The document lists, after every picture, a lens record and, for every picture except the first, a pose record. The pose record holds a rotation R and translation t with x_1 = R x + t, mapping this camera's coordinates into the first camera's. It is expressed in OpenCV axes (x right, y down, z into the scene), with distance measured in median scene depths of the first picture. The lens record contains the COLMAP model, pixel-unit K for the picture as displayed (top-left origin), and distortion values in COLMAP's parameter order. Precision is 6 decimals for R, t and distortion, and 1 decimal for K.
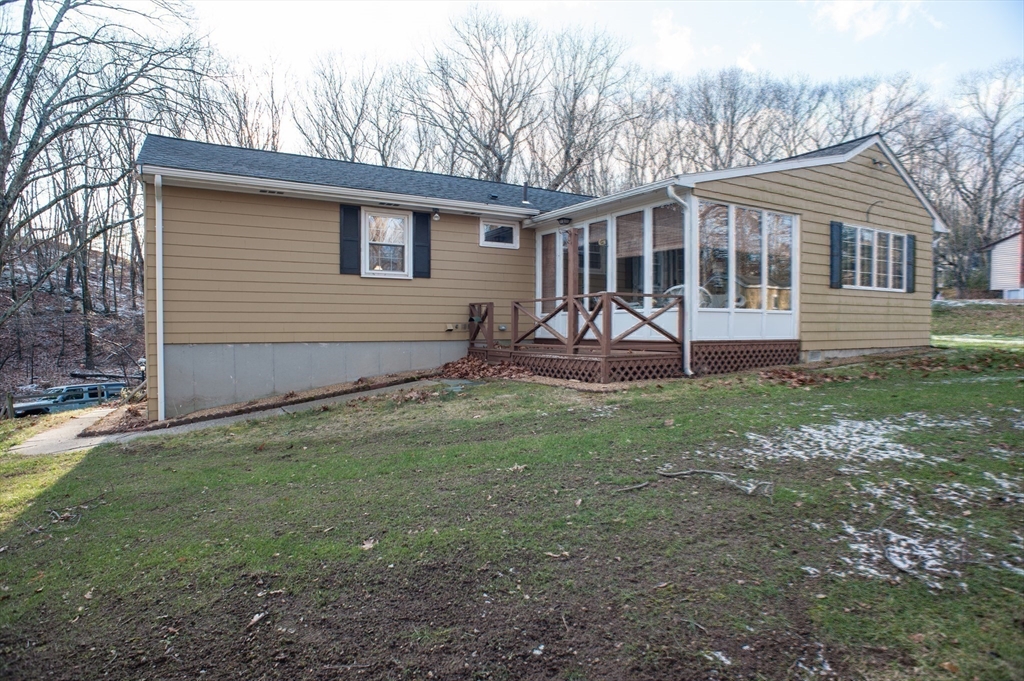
lens RADIAL K [[579.0, 0, 510.1], [0, 579.0, 344.5], [0, 0, 1]] dist [-0.104266, 0.069634]
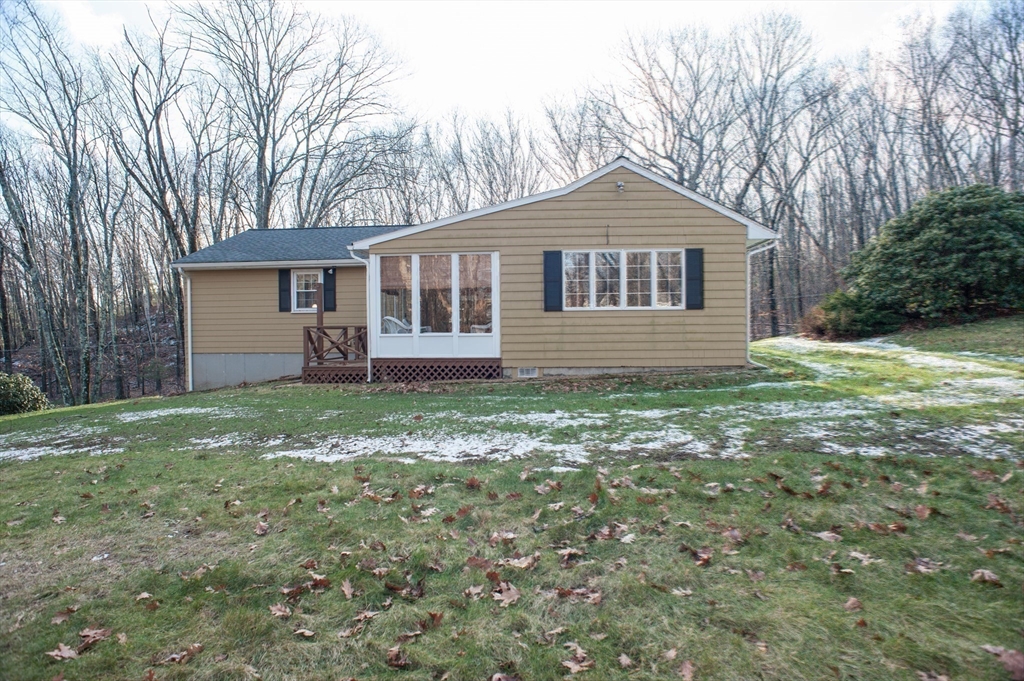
lens RADIAL K [[579.0, 0, 510.1], [0, 579.0, 344.5], [0, 0, 1]] dist [-0.104266, 0.069634]
pose [[0.828181, 0.005658, -0.560432, 1.148729], [-0.011872, 0.999902, -0.007450, -0.026681], [0.560334, 0.012823, 0.828167, 0.024692]]
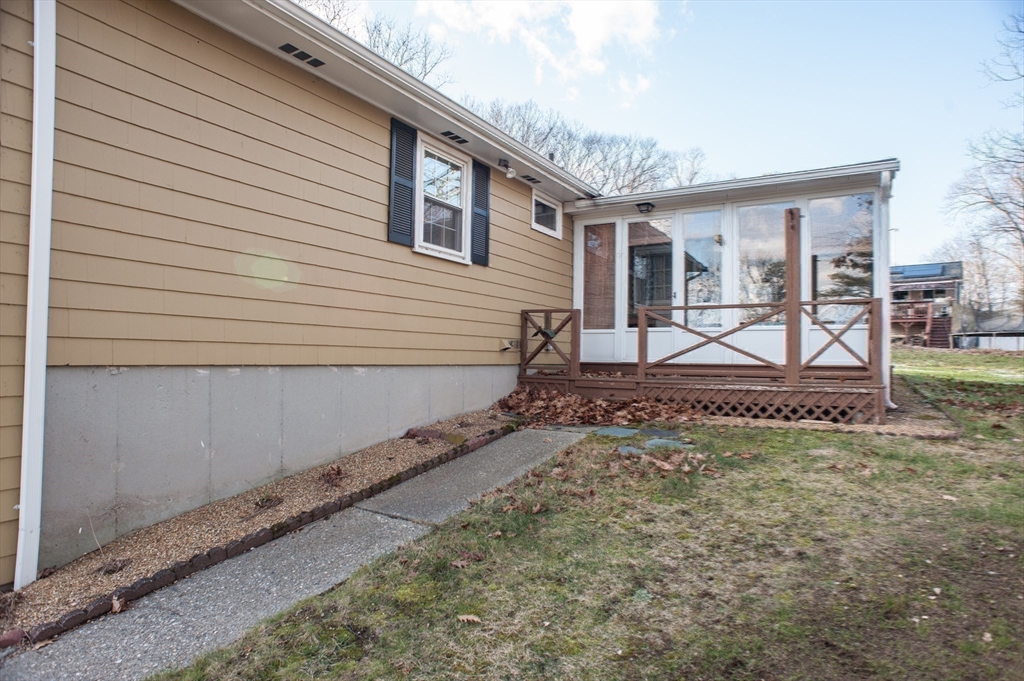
lens RADIAL K [[579.0, 0, 510.1], [0, 579.0, 344.5], [0, 0, 1]] dist [-0.104266, 0.069634]
pose [[0.884784, 0.023849, 0.465390, -0.441953], [-0.002329, 0.998903, -0.046762, 0.000814], [-0.465995, 0.040291, 0.883870, 0.459151]]
